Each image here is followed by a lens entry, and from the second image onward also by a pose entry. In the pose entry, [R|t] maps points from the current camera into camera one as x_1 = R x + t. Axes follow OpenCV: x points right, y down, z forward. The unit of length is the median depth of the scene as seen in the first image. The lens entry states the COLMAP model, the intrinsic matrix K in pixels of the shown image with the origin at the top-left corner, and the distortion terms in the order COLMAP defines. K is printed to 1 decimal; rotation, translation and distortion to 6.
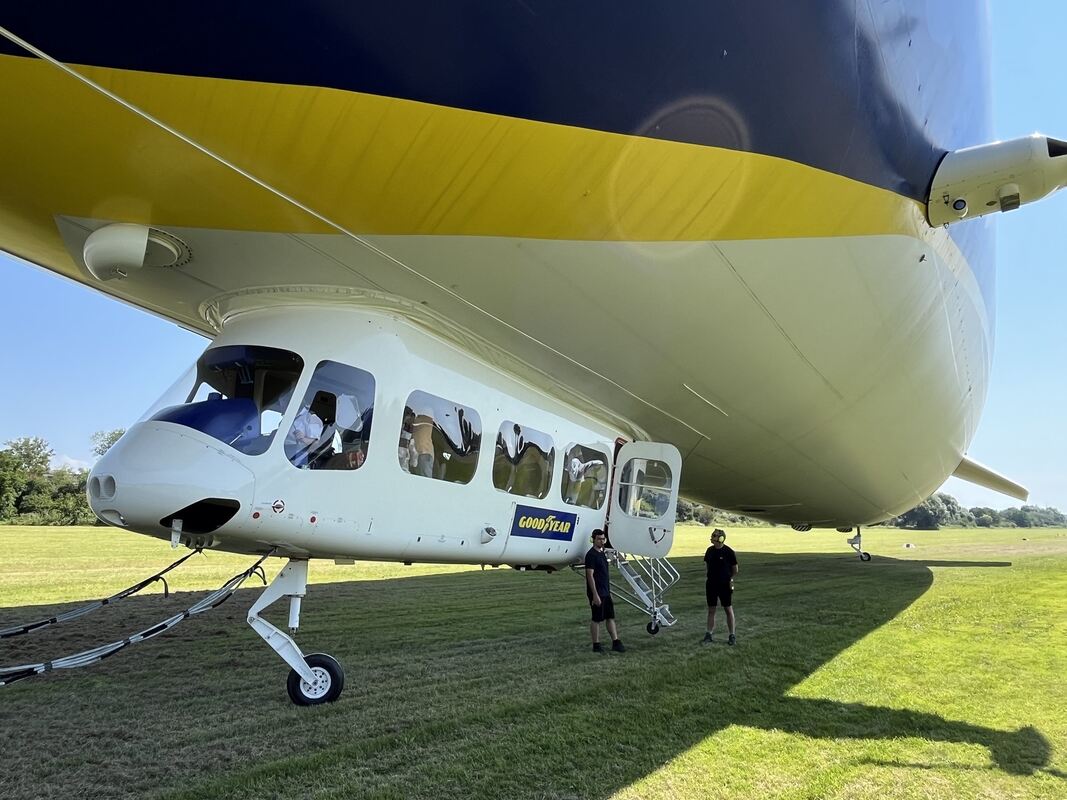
lens RADIAL K [[752.0, 0, 534.3], [0, 752.0, 396.1], [0, 0, 1]] dist [-0.006012, -0.002646]
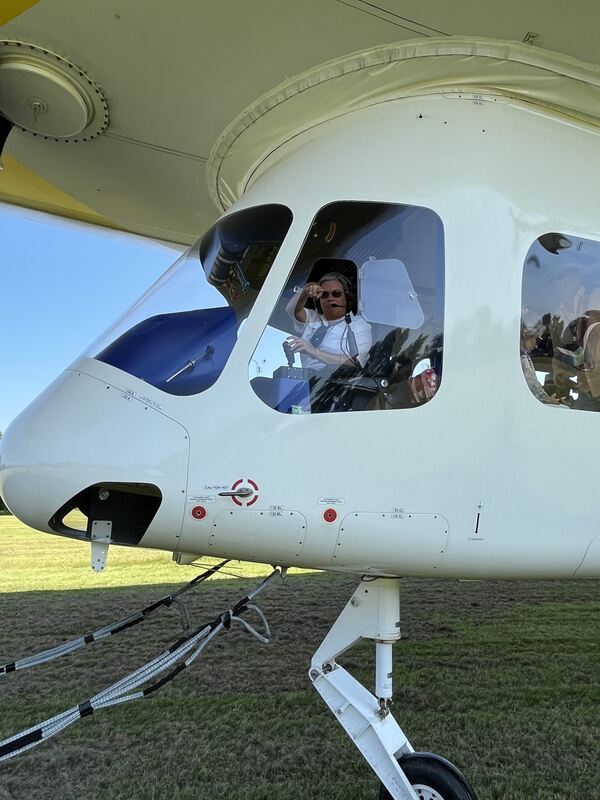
lens RADIAL K [[563.9, 0, 302.0], [0, 563.9, 398.2], [0, 0, 1]] dist [-0.006012, -0.002646]
pose [[0.752147, -0.131212, -0.645801, -0.062004], [0.138676, 0.989548, -0.039541, 0.095703], [0.644239, -0.059817, 0.762481, 0.676708]]
